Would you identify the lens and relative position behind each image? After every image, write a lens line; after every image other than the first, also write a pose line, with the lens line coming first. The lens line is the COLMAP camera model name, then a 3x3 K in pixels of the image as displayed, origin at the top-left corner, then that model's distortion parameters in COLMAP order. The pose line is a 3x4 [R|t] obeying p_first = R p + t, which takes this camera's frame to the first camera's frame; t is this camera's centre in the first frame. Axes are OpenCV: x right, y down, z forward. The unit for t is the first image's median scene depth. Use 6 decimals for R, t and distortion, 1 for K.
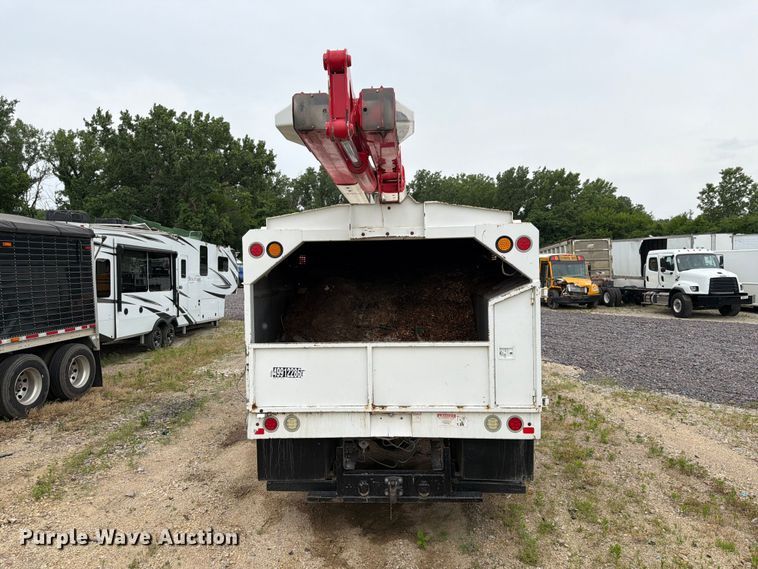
lens RADIAL K [[550.9, 0, 379.0], [0, 550.9, 284.5], [0, 0, 1]] dist [0.043837, -0.003928]
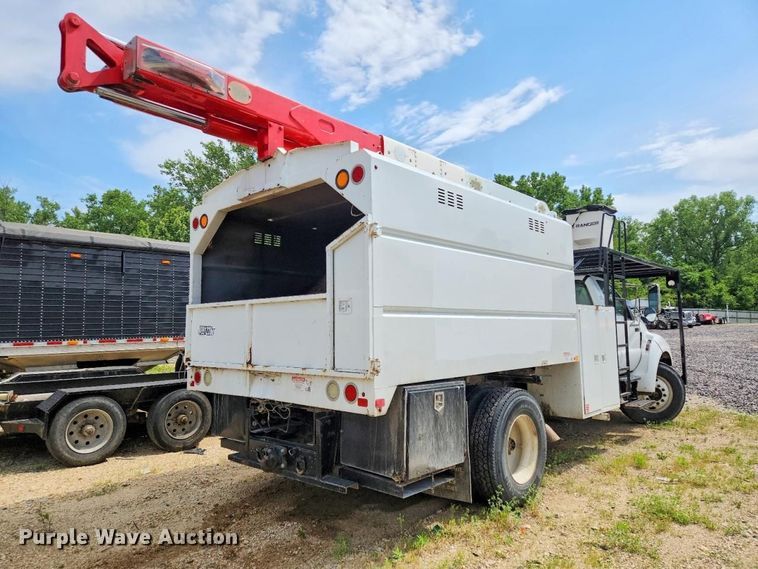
lens RADIAL K [[508.8, 0, 379.0], [0, 508.8, 284.5], [0, 0, 1]] dist [0.096276, 0.000592]
pose [[0.766491, -0.050547, -0.640263, 0.749912], [-0.018773, 0.994709, -0.101003, 0.164630], [0.641981, 0.089437, 0.761487, 0.430709]]
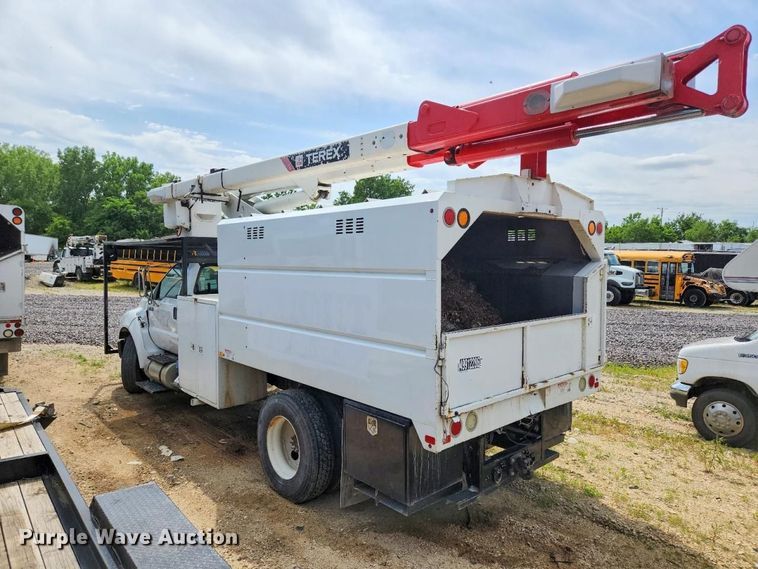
lens RADIAL K [[508.8, 0, 379.0], [0, 508.8, 284.5], [0, 0, 1]] dist [0.096276, 0.000592]
pose [[0.697366, -0.020602, 0.716419, -0.825049], [0.006312, 0.999725, 0.022606, 0.018265], [-0.716687, -0.011243, 0.697304, 0.545128]]
